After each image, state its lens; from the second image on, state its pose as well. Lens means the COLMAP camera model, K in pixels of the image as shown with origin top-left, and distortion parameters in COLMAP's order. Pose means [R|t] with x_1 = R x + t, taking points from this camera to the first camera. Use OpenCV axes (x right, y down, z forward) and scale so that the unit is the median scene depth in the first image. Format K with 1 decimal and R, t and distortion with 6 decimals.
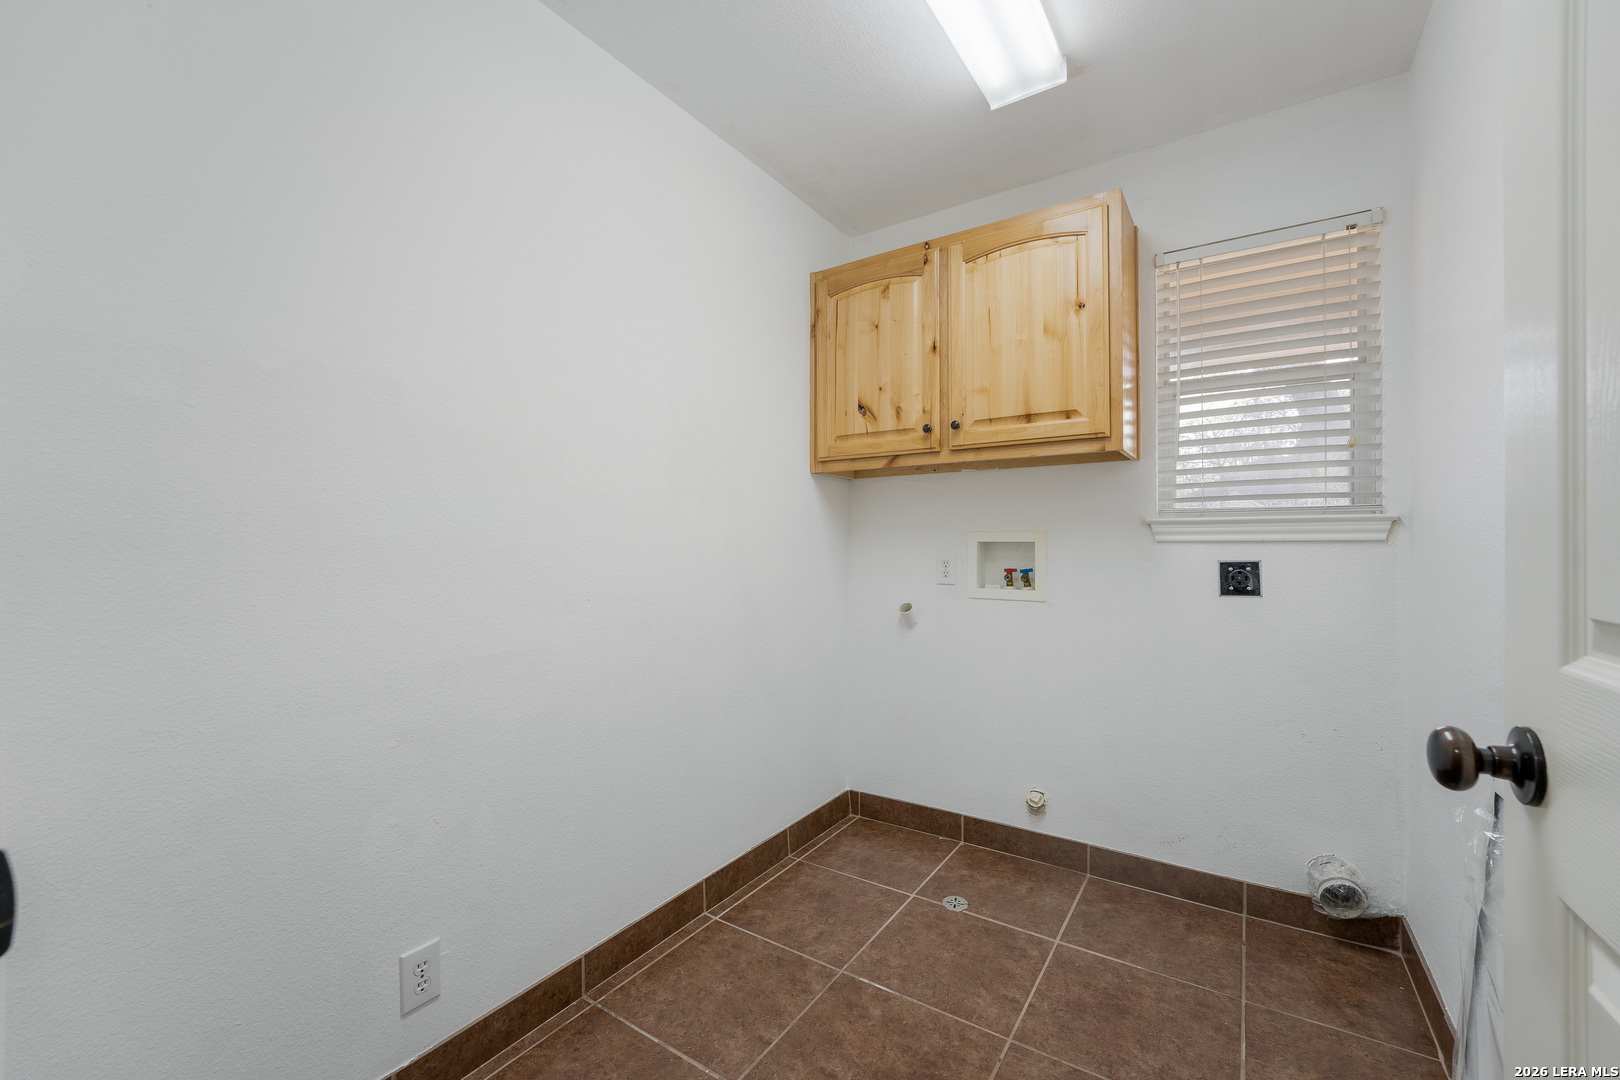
lens RADIAL K [[659.2, 0, 800.2], [0, 659.2, 542.9], [0, 0, 1]] dist [-0.012012, 0.001230]
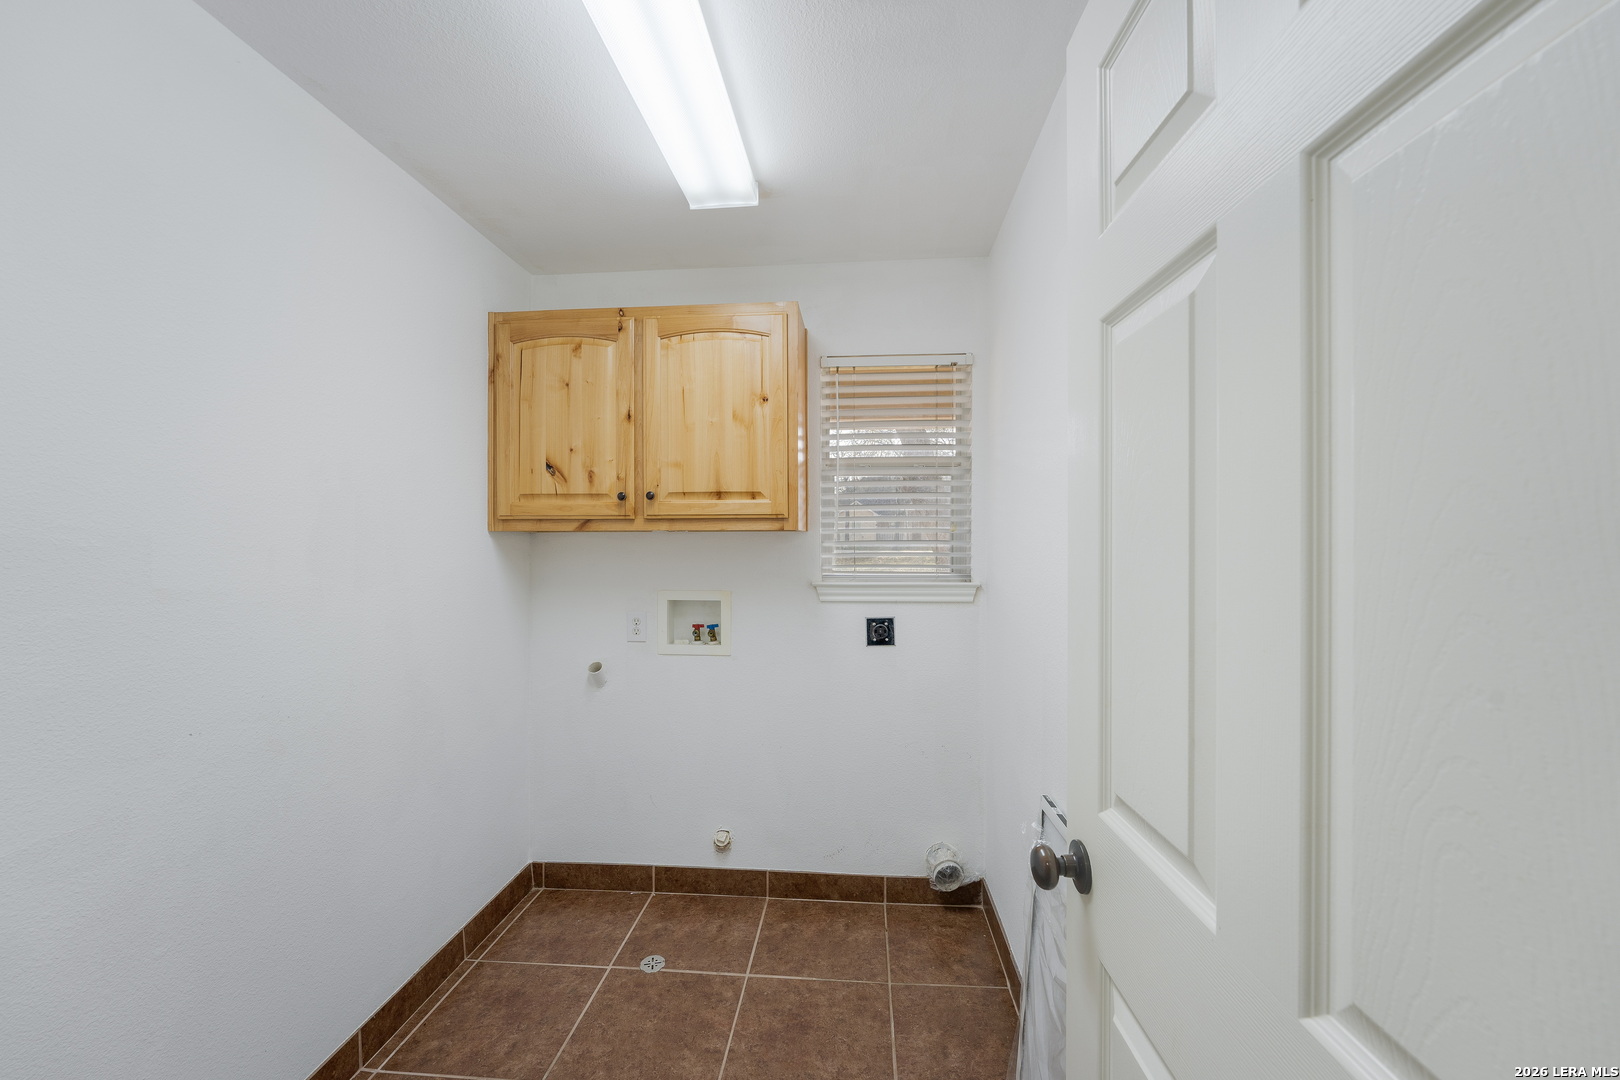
lens RADIAL K [[659.2, 0, 805.3], [0, 659.2, 533.4], [0, 0, 1]] dist [-0.012012, 0.001230]
pose [[0.871088, -0.000270, 0.491127, -0.061870], [0.000944, 0.999999, -0.001125, -0.128166], [-0.491126, 0.001443, 0.871087, -0.010652]]
